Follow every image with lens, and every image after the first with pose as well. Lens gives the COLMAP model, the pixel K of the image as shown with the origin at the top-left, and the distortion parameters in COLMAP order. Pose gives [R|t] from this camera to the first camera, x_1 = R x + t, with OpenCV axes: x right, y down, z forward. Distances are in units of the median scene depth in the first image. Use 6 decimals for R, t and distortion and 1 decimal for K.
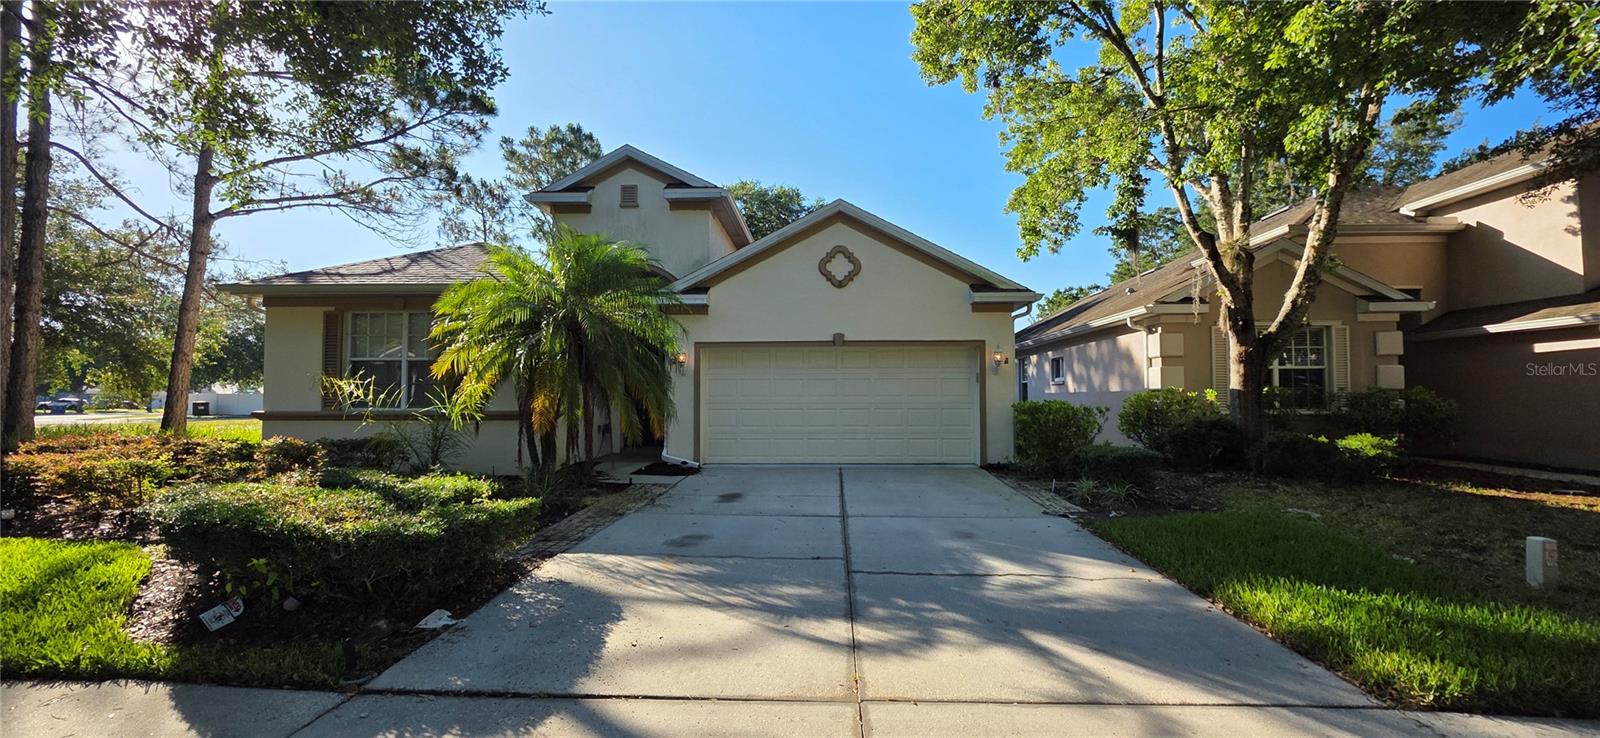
lens RADIAL K [[641.0, 0, 808.9], [0, 641.0, 376.6], [0, 0, 1]] dist [0.003722, -0.001178]
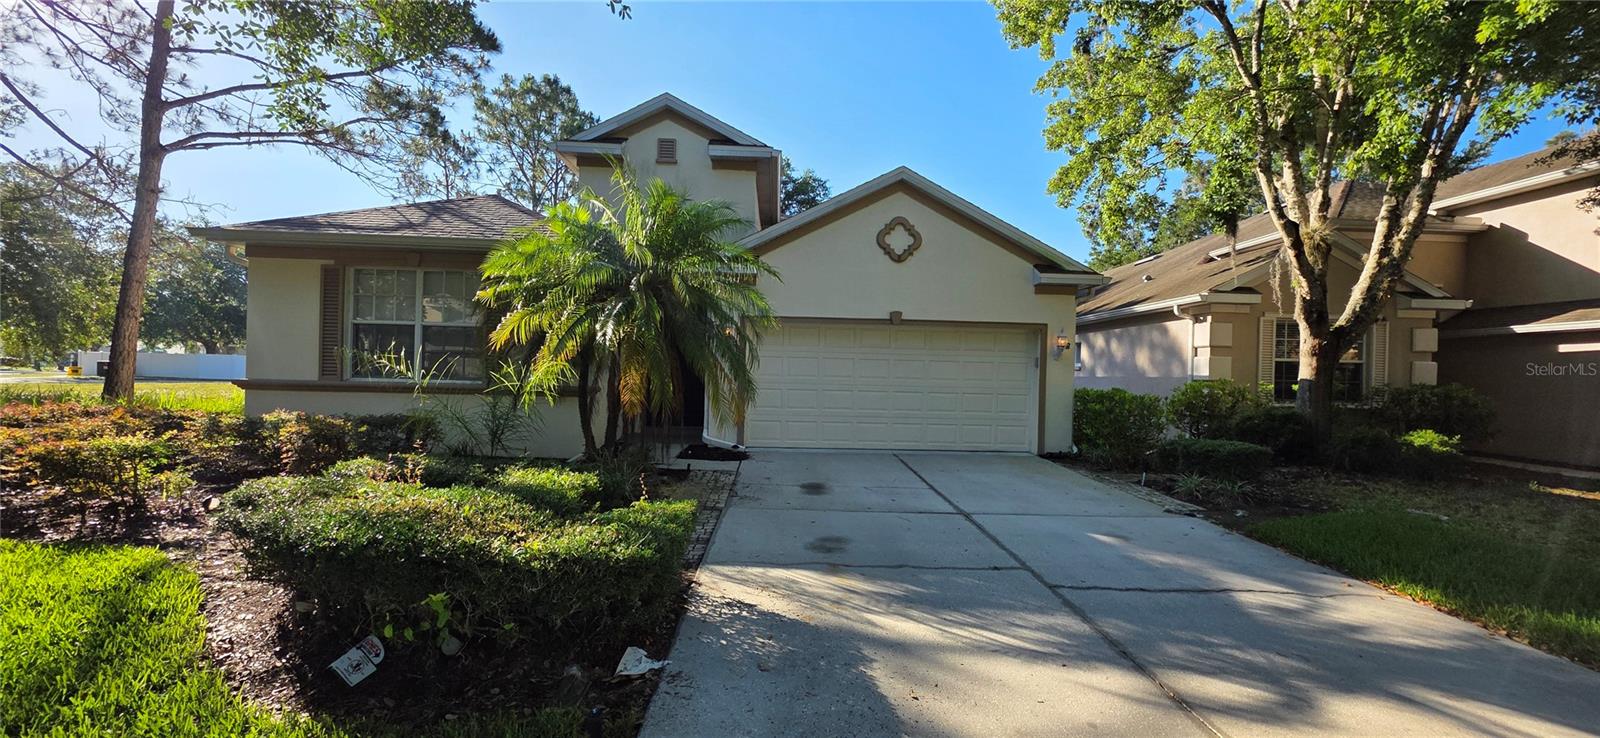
lens RADIAL K [[641.0, 0, 807.7], [0, 641.0, 372.7], [0, 0, 1]] dist [0.003722, -0.001178]
pose [[0.996089, 0.026991, 0.084128, -0.158527], [-0.029613, 0.999109, 0.030068, -0.001954], [-0.083241, -0.032442, 0.996001, 0.074901]]
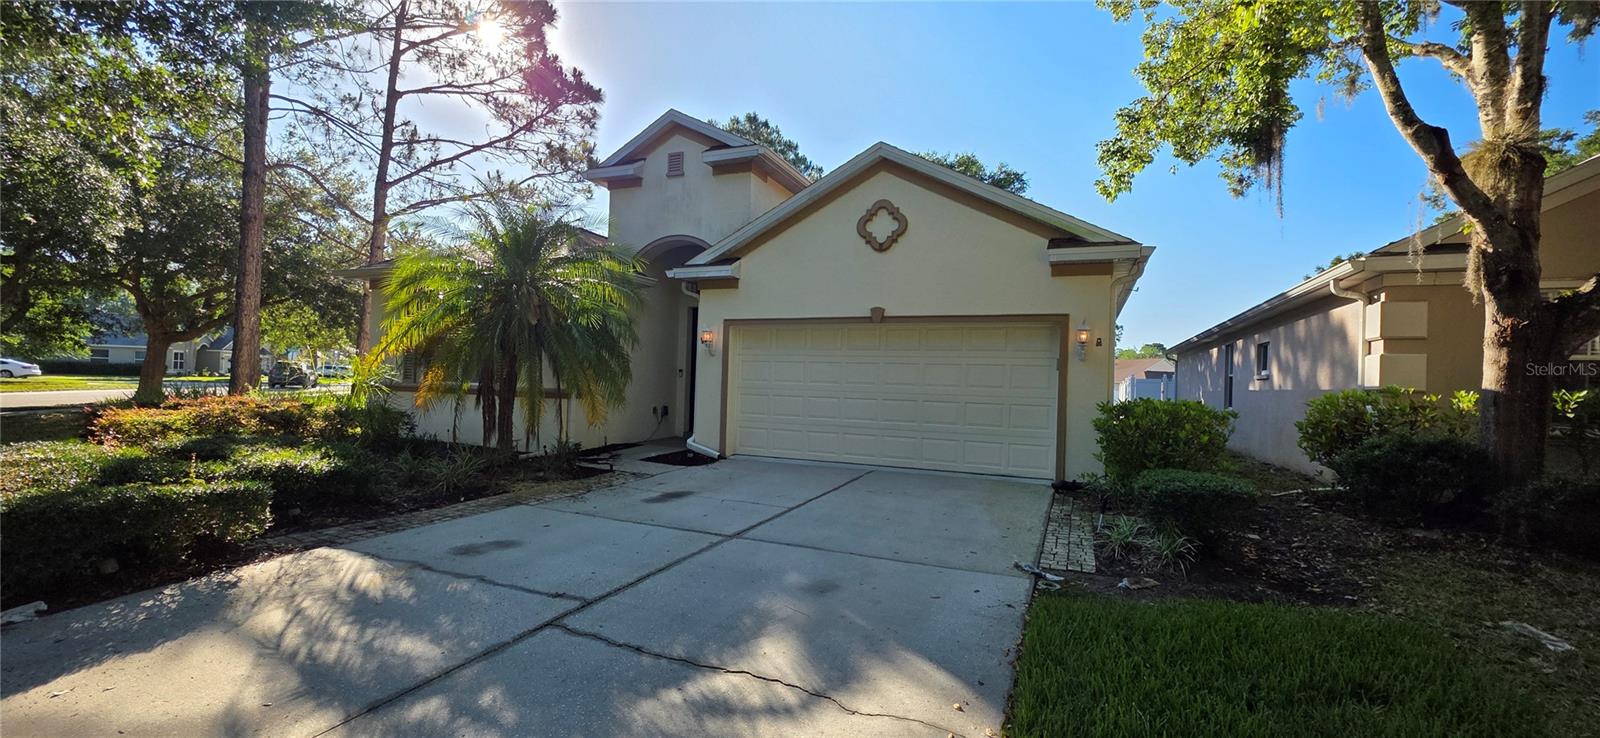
lens RADIAL K [[641.0, 0, 806.8], [0, 641.0, 374.9], [0, 0, 1]] dist [0.003722, -0.001178]
pose [[0.932200, 0.025409, -0.361049, 0.260092], [-0.019573, 0.999612, 0.019811, 0.004479], [0.361413, -0.011401, 0.932336, 0.201798]]
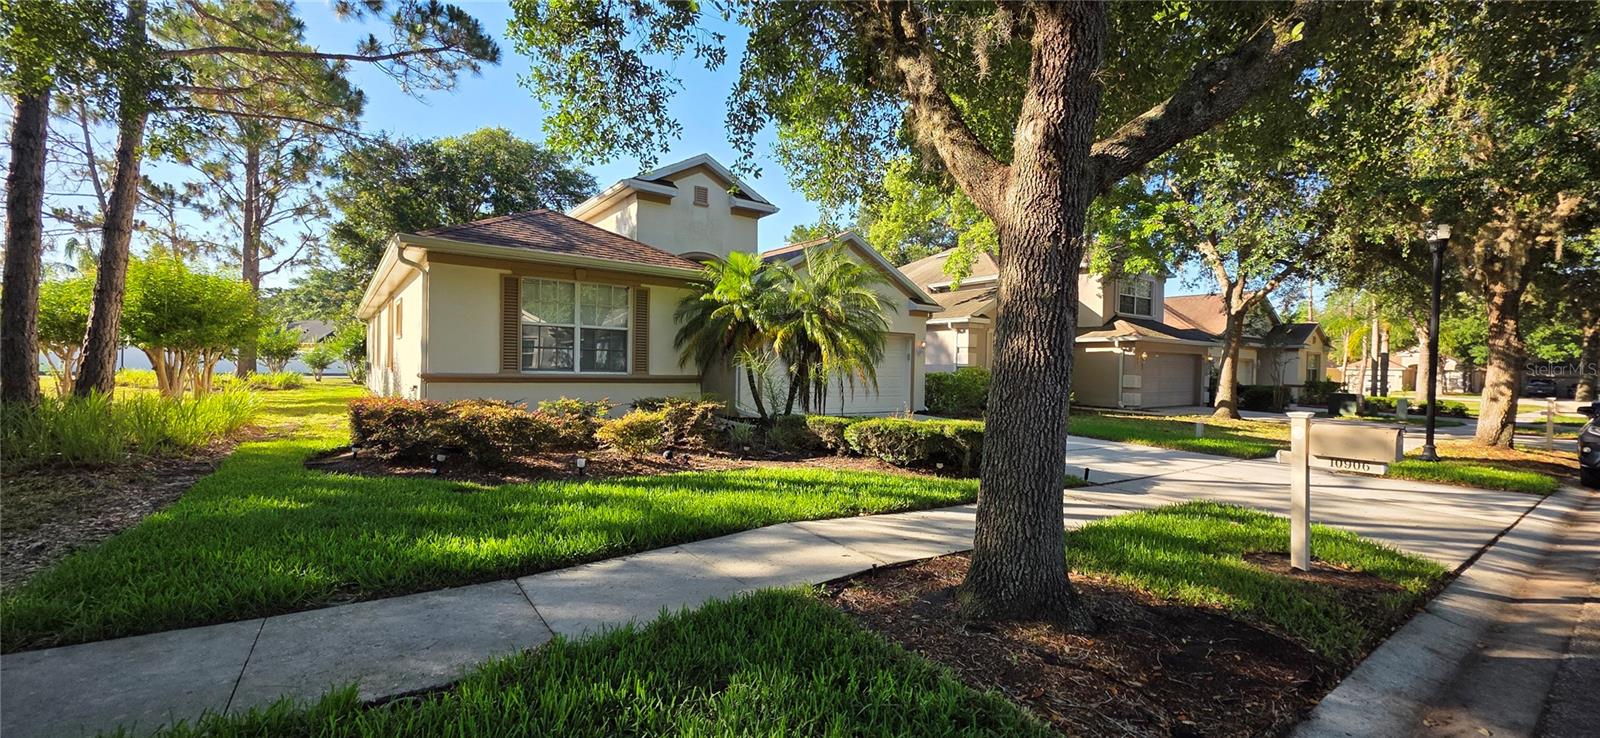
lens RADIAL K [[641.0, 0, 806.9], [0, 641.0, 377.5], [0, 0, 1]] dist [0.003722, -0.001178]
pose [[0.780954, 0.008246, 0.624534, -0.922507], [-0.043468, 0.998206, 0.041174, -0.001586], [-0.623074, -0.059302, 0.779911, -0.081867]]
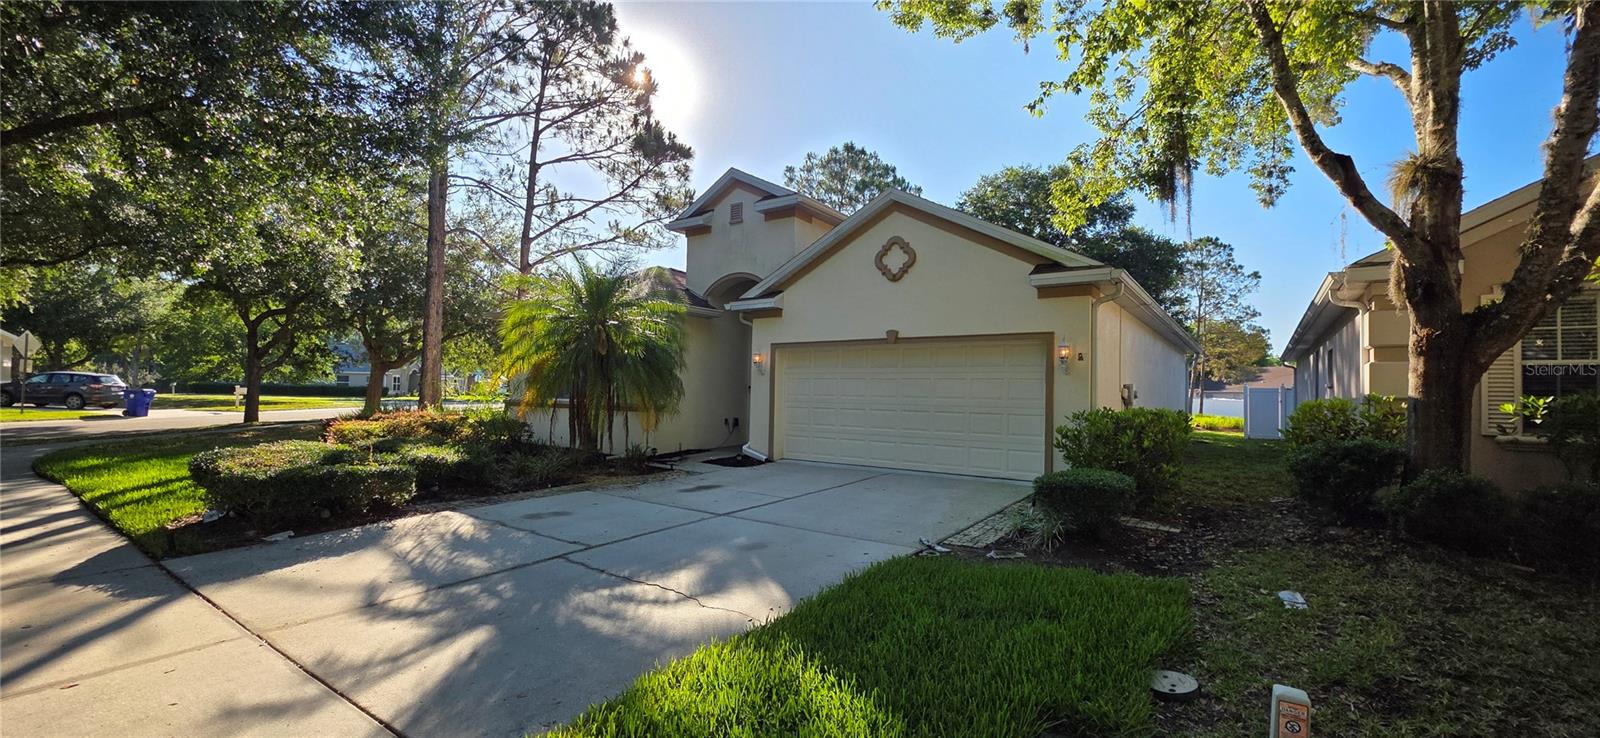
lens RADIAL K [[641.0, 0, 805.4], [0, 641.0, 376.2], [0, 0, 1]] dist [0.003722, -0.001178]
pose [[0.836042, 0.002451, -0.548661, 0.455178], [-0.001454, 0.999996, 0.002252, -0.001889], [0.548664, -0.001085, 0.836042, 0.145047]]
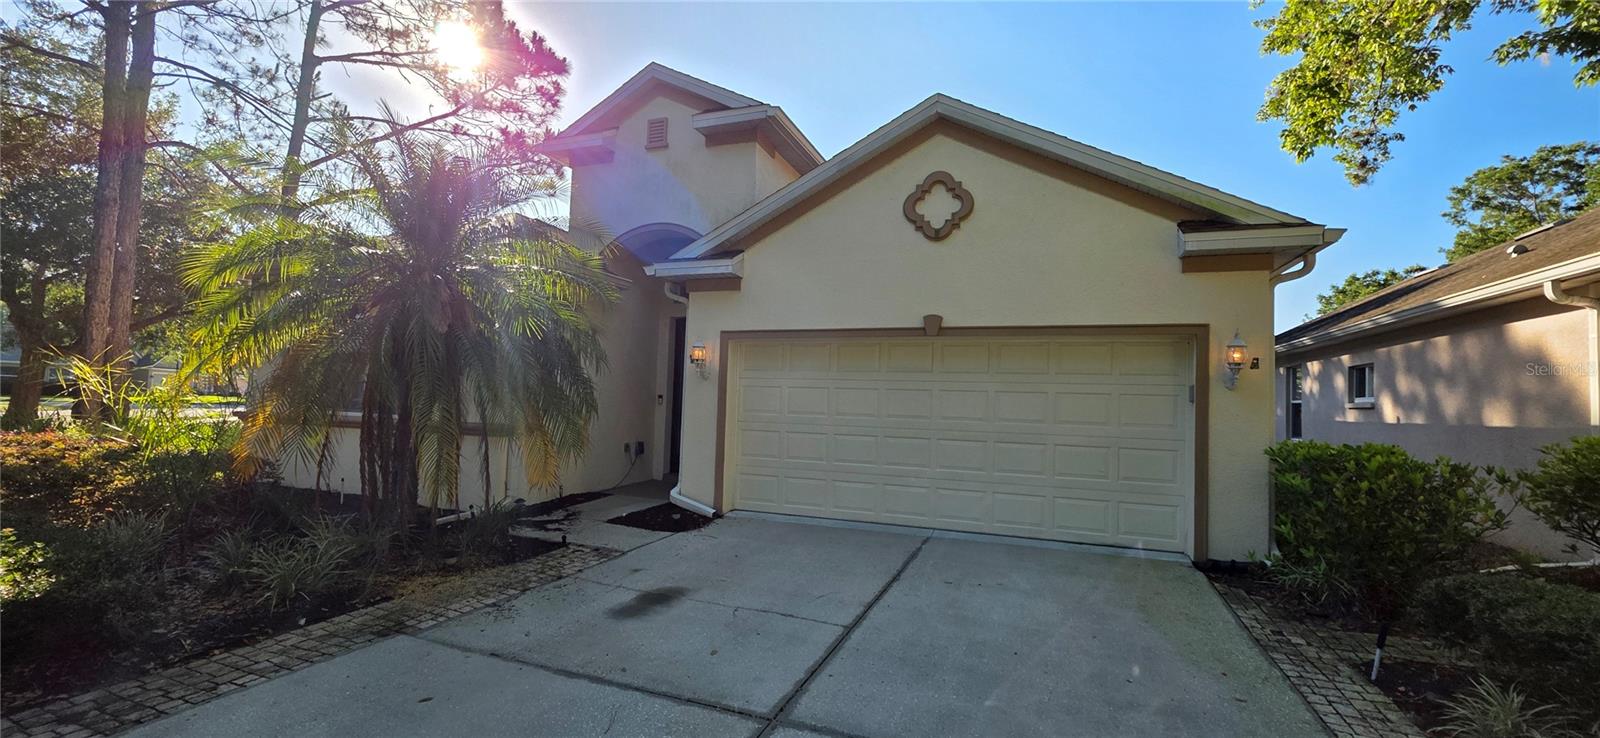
lens RADIAL K [[641.0, 0, 807.7], [0, 641.0, 376.2], [0, 0, 1]] dist [0.003722, -0.001178]
pose [[0.946944, 0.018282, -0.320878, 0.130094], [-0.022673, 0.999693, -0.009952, -0.000832], [0.320598, 0.016699, 0.947068, 0.386323]]
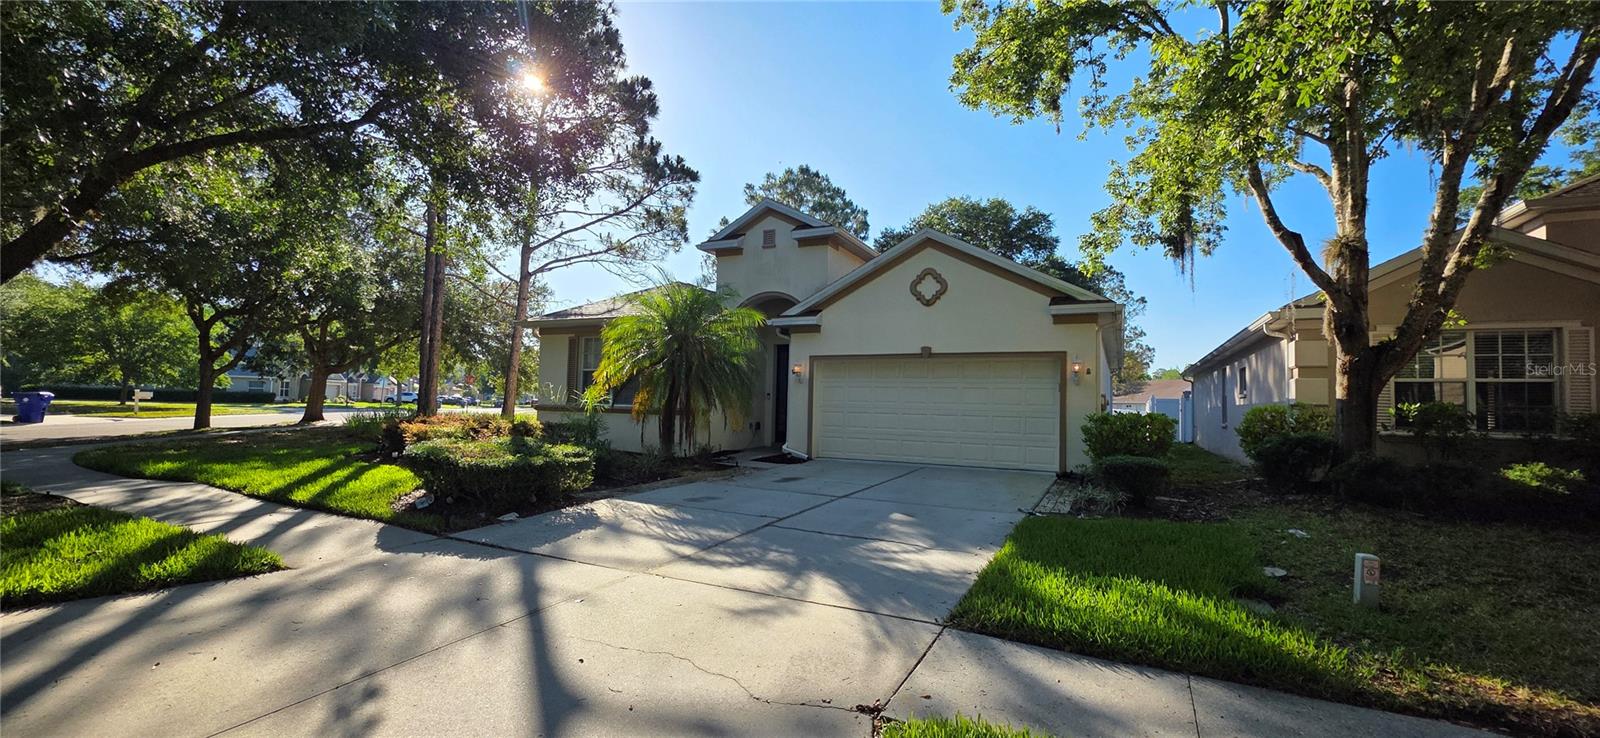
lens RADIAL K [[641.0, 0, 807.6], [0, 641.0, 375.1], [0, 0, 1]] dist [0.003722, -0.001178]
pose [[0.910080, 0.003622, -0.414417, 0.320801], [-0.010940, 0.999823, -0.015286, 0.001213], [0.414289, 0.018445, 0.909959, -0.099169]]
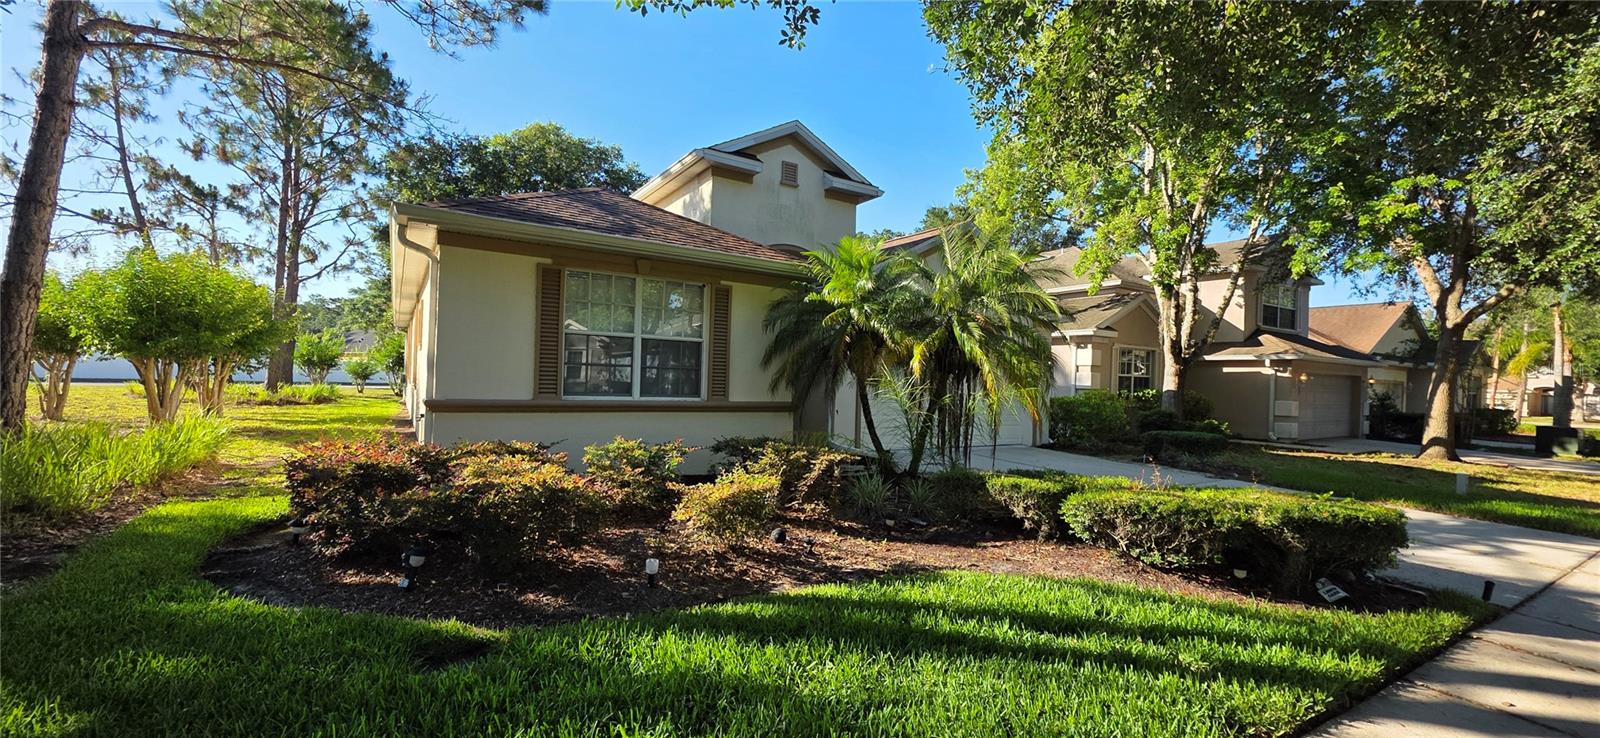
lens RADIAL K [[641.0, 0, 806.3], [0, 641.0, 374.7], [0, 0, 1]] dist [0.003722, -0.001178]
pose [[0.819635, 0.032670, 0.571954, -0.841130], [-0.053512, 0.998374, 0.019657, -0.004957], [-0.570381, -0.046718, 0.820050, 0.203829]]
